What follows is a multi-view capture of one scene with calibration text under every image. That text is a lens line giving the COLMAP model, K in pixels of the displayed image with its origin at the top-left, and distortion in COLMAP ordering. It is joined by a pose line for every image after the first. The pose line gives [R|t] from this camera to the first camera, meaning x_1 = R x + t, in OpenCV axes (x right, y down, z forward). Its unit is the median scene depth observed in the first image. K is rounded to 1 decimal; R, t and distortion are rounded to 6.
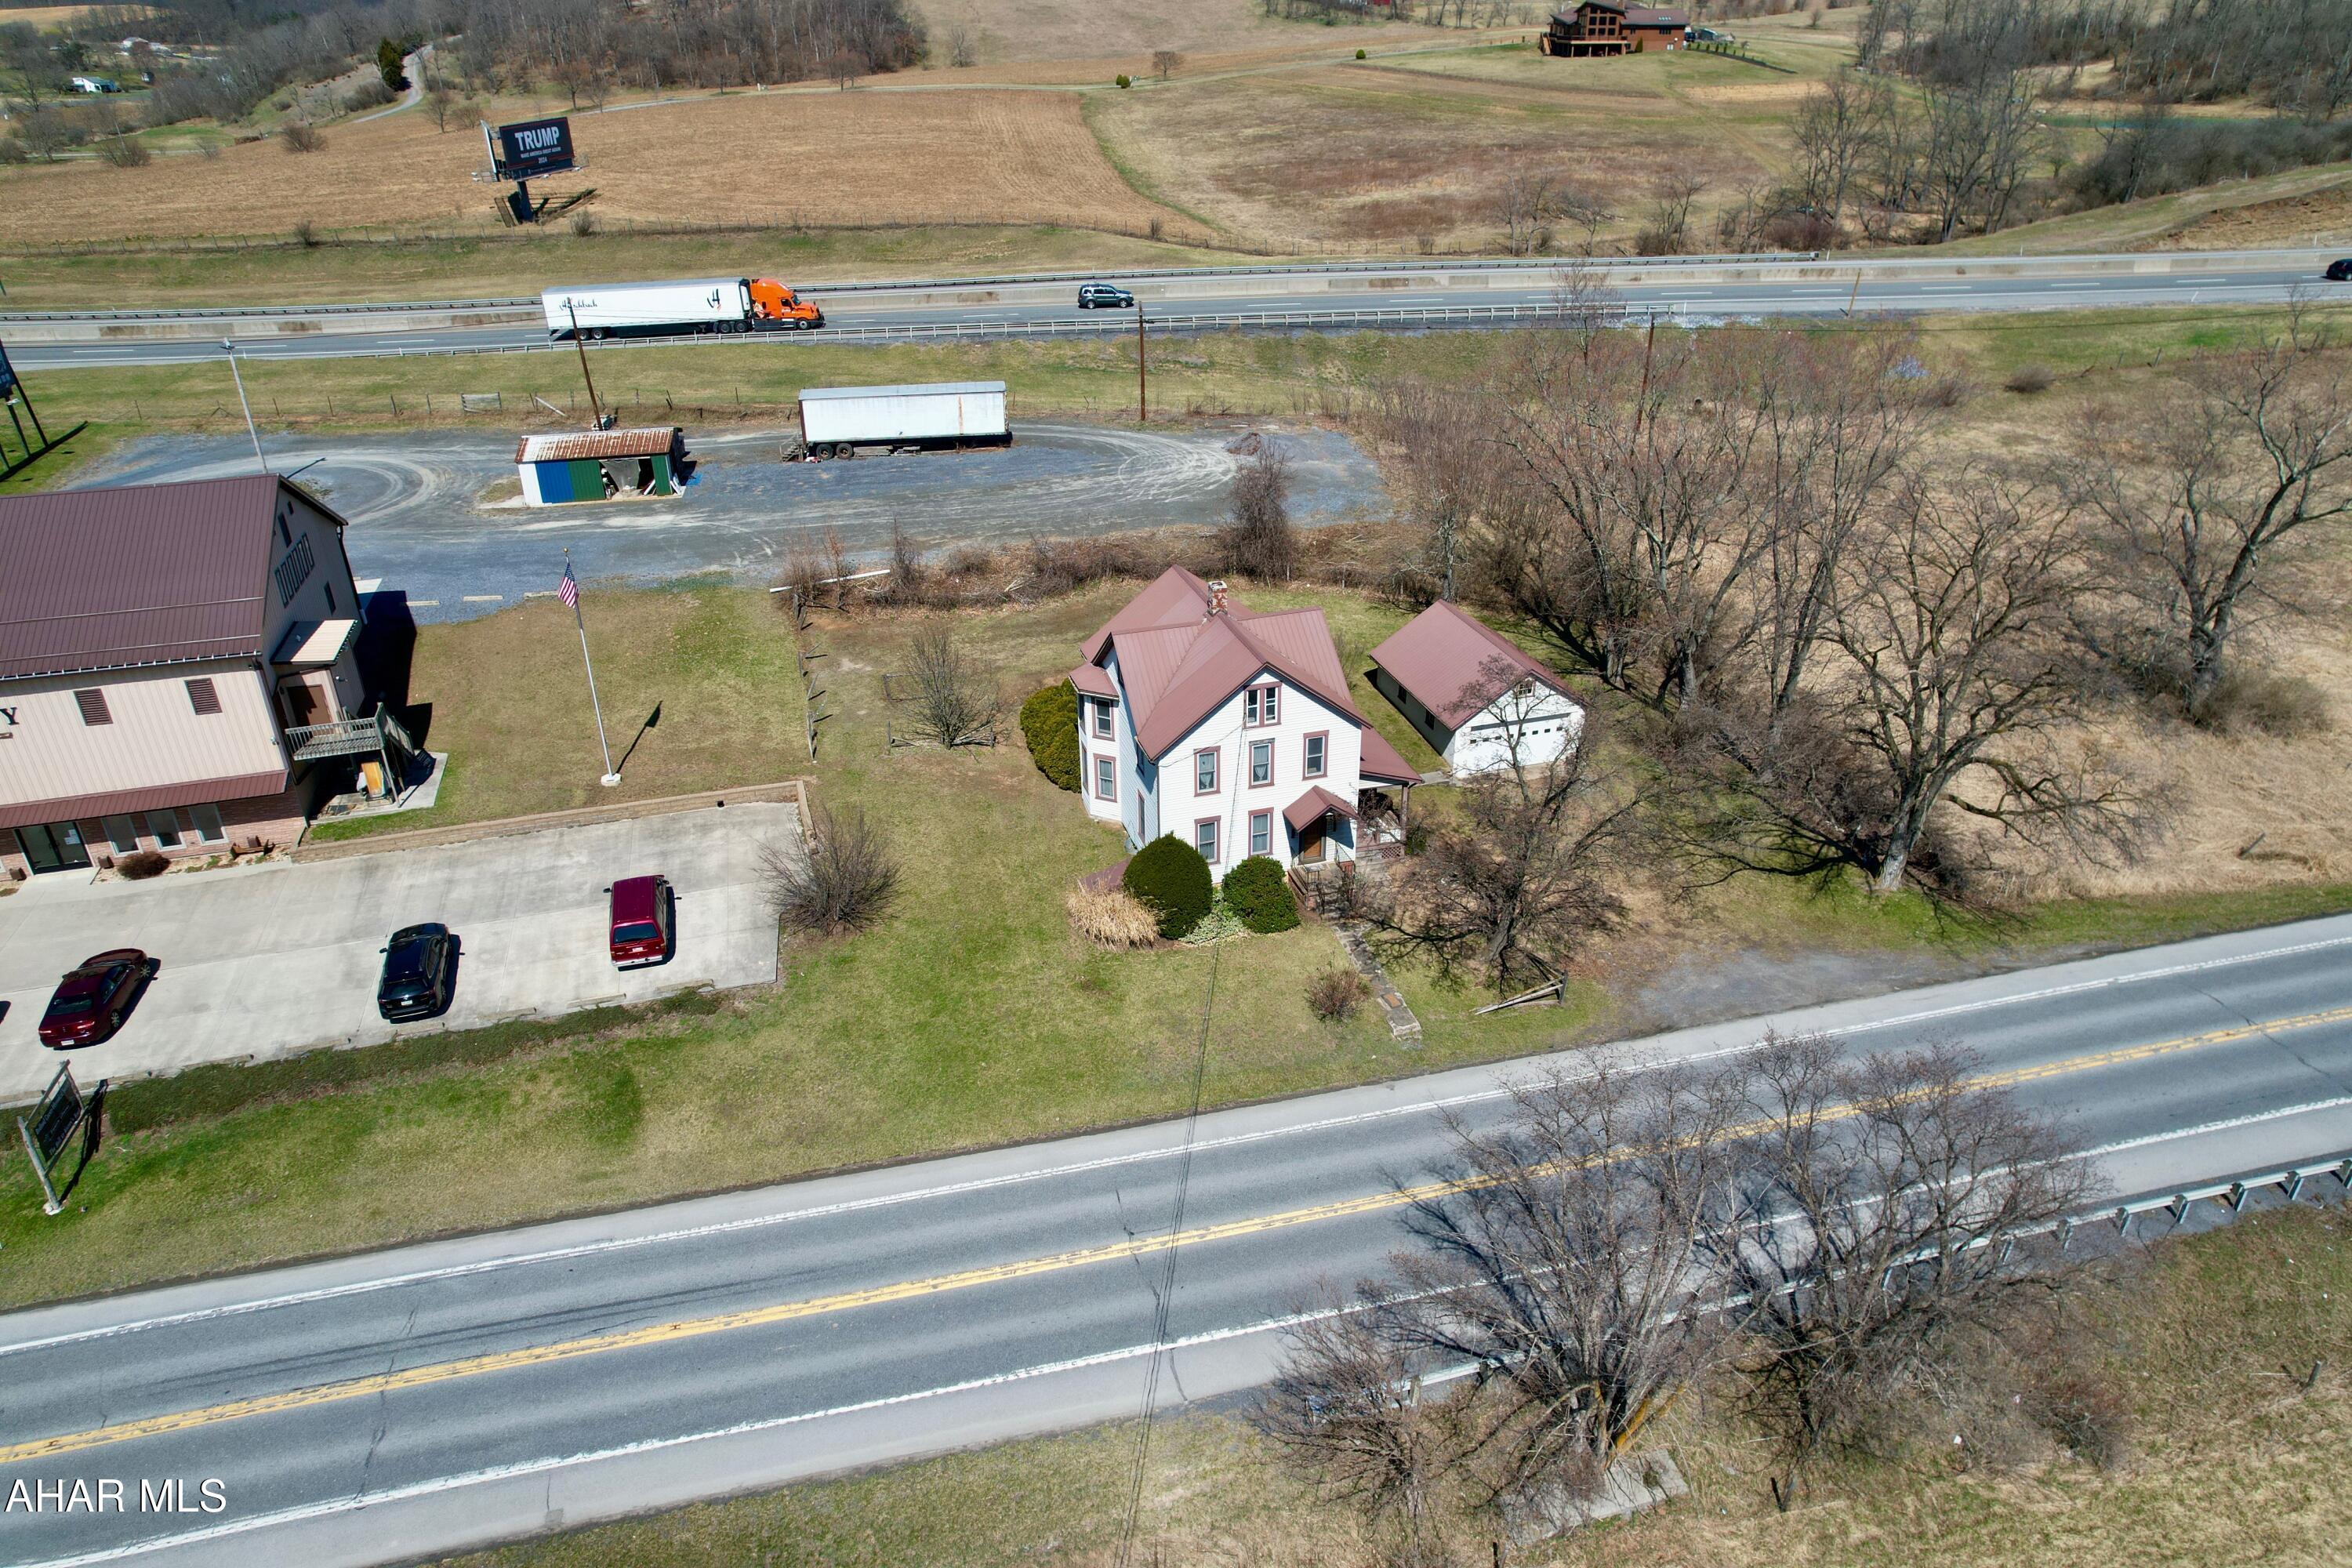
lens RADIAL K [[1502.6, 0, 1195.6], [0, 1502.6, 780.1], [0, 0, 1]] dist [-0.057412, 0.001164]
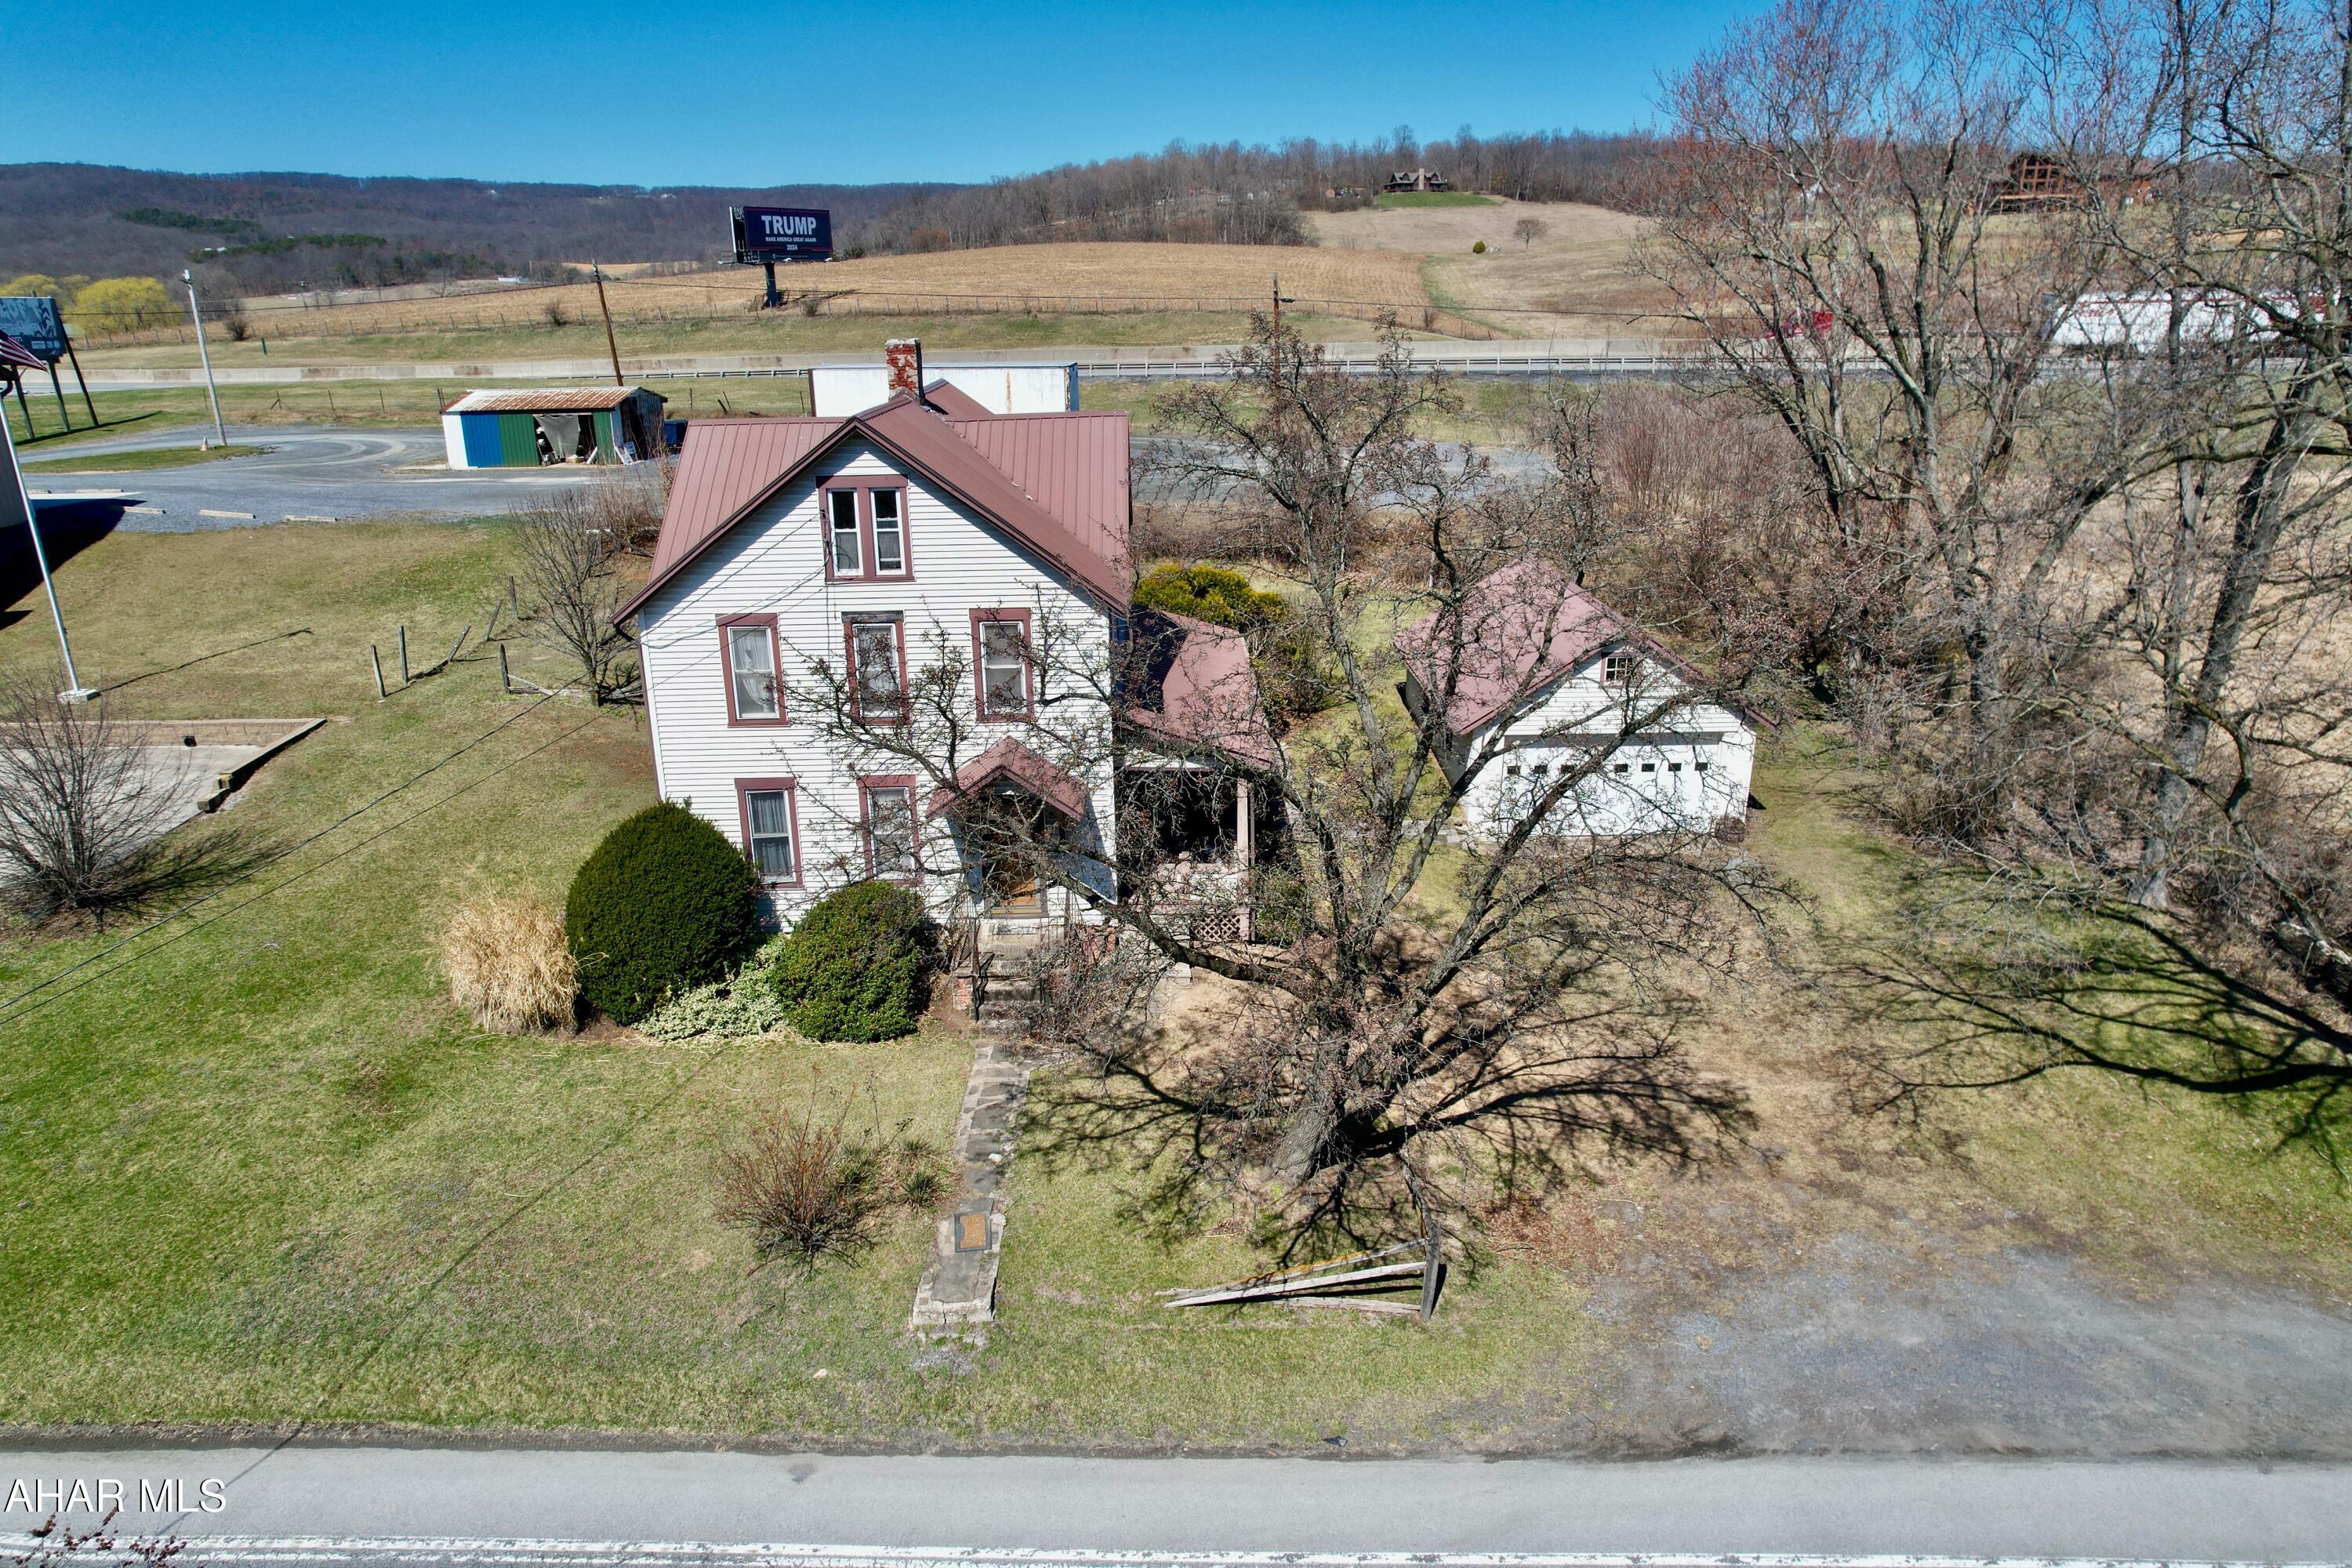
lens RADIAL K [[1509.1, 0, 1192.9], [0, 1509.1, 784.6], [0, 0, 1]] dist [-0.091608, 0.084765]
pose [[0.962539, 0.079111, -0.259345, 0.236582], [-0.117936, 0.983424, -0.137724, 0.069151], [0.244151, 0.163151, 0.955914, 0.540917]]
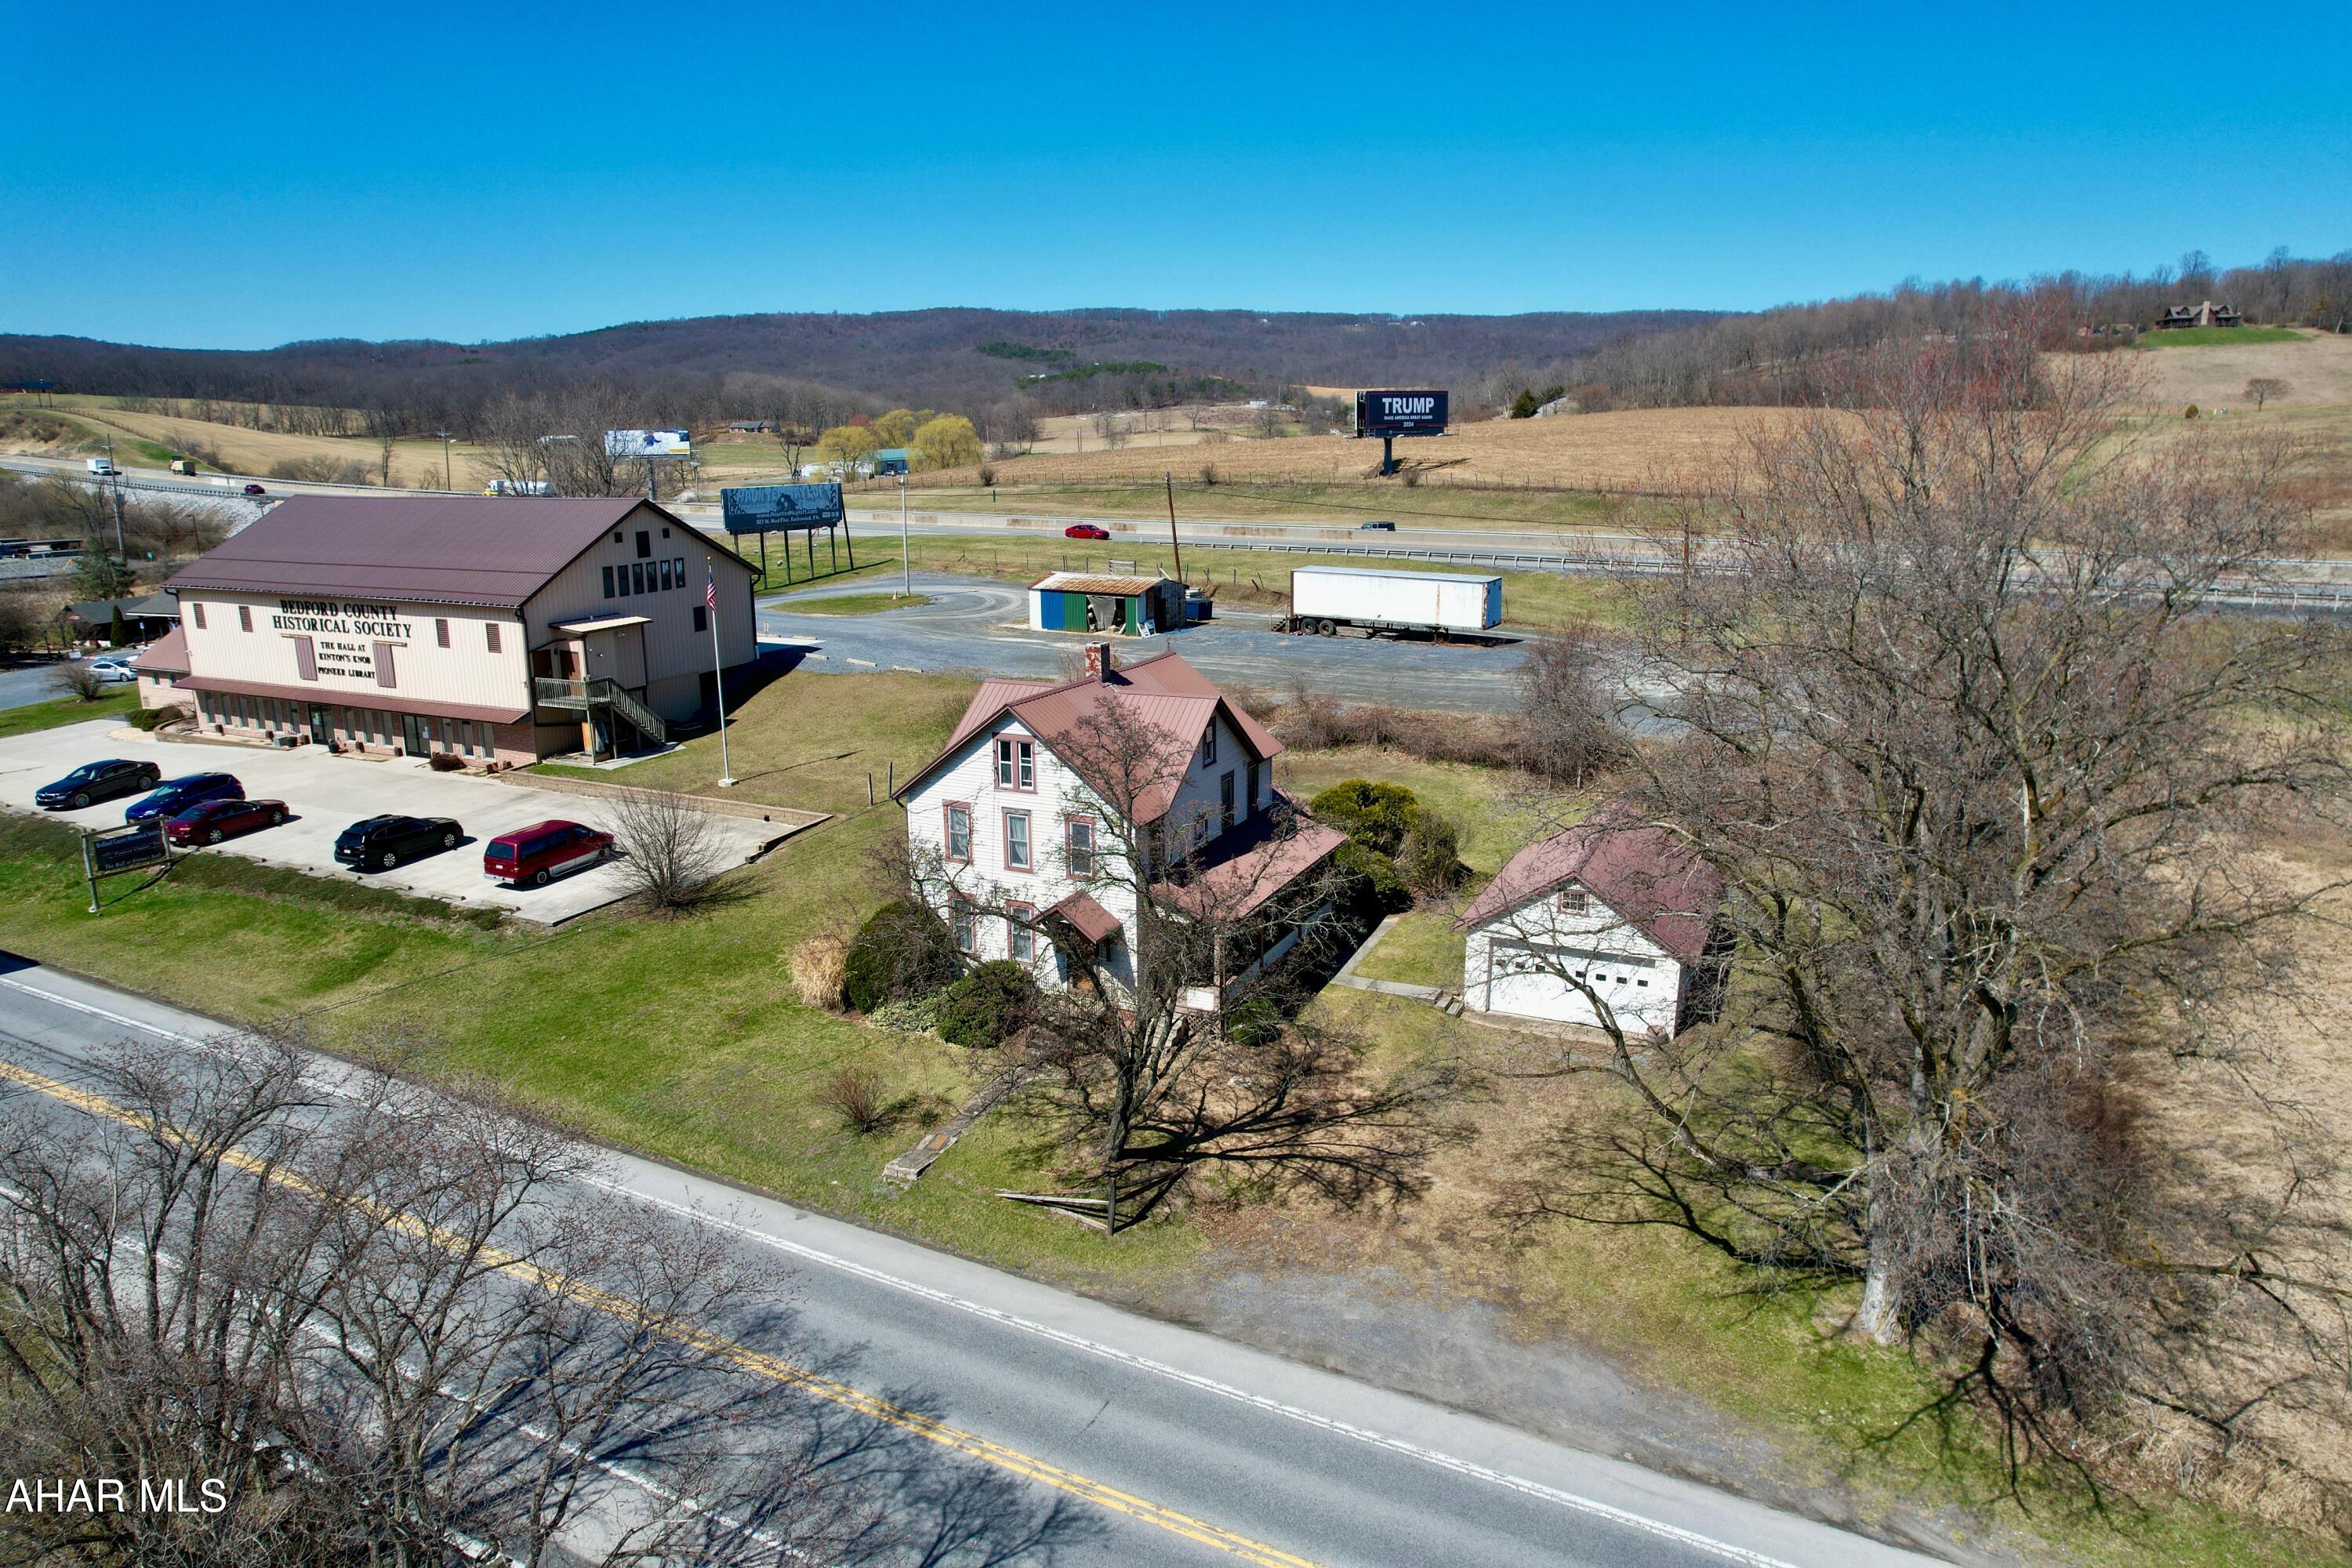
lens RADIAL K [[1511.6, 0, 1195.4], [0, 1511.6, 785.5], [0, 0, 1]] dist [-0.065169, 0.054847]
pose [[0.739184, 0.161803, -0.653779, 0.587611], [-0.307603, 0.944662, -0.113992, 0.022324], [0.599156, 0.285366, 0.748050, 0.402875]]
